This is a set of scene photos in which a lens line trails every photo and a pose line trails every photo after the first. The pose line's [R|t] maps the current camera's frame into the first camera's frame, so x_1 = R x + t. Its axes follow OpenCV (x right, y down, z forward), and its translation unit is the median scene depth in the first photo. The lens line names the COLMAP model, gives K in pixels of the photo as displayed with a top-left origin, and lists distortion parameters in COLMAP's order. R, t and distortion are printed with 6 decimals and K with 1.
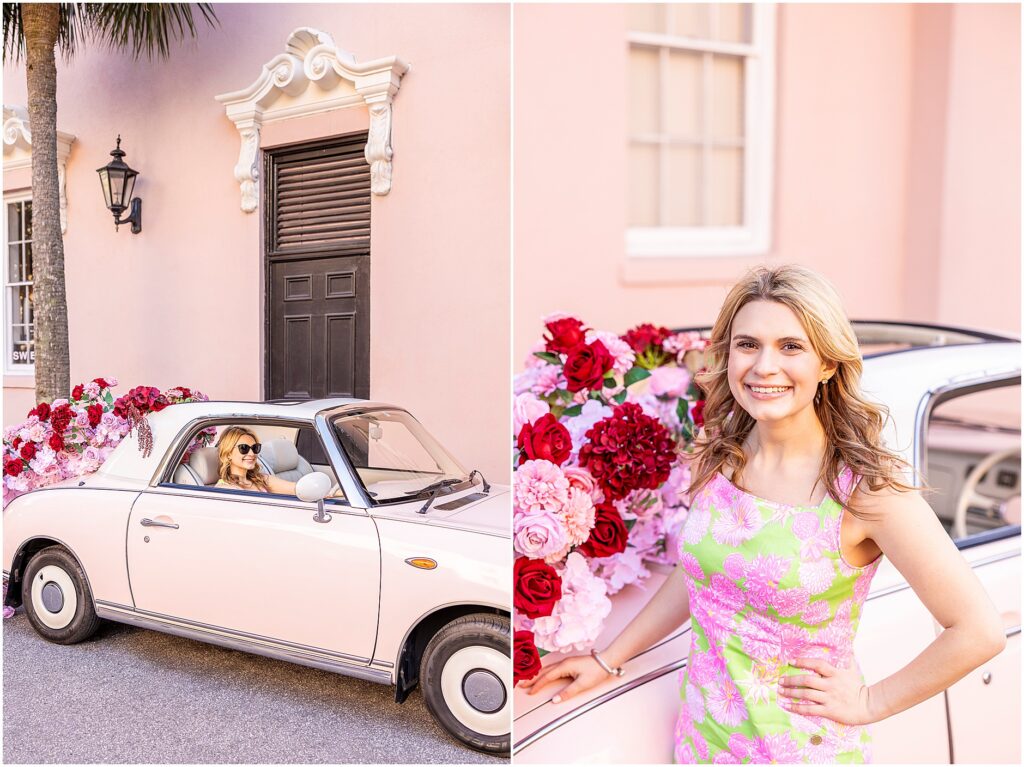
lens RADIAL K [[1587.5, 0, 512.0], [0, 1587.5, 383.5], [0, 0, 1]] dist [0.006010, -0.767245]
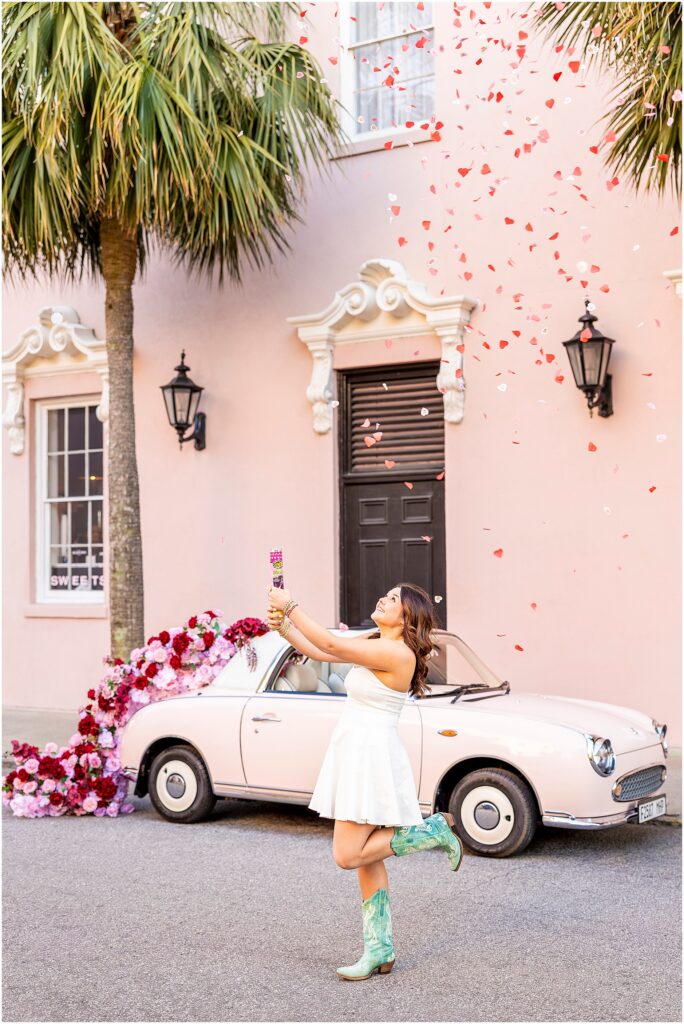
lens RADIAL K [[1834.4, 0, 346.6], [0, 1834.4, 586.6], [0, 0, 1]] dist [0.240503, 0.097260]
pose [[0.988714, -0.009194, -0.149536, 0.020224], [0.007239, 0.999881, -0.013617, -0.000601], [0.149643, 0.012381, 0.988663, -0.136049]]
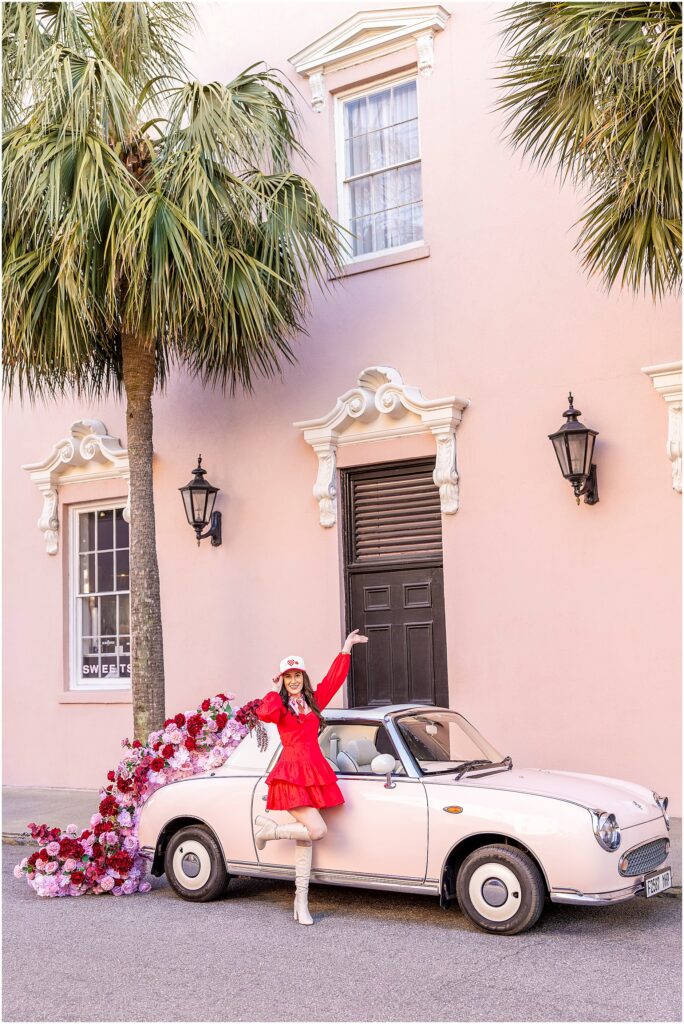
lens RADIAL K [[1686.5, 0, 314.1], [0, 1686.5, 512.1], [0, 0, 1]] dist [0.137464, -0.112654]
pose [[0.984543, -0.044282, -0.169453, 0.018513], [0.026317, 0.993929, -0.106832, -0.000320], [0.173155, 0.100721, 0.979731, -0.120796]]
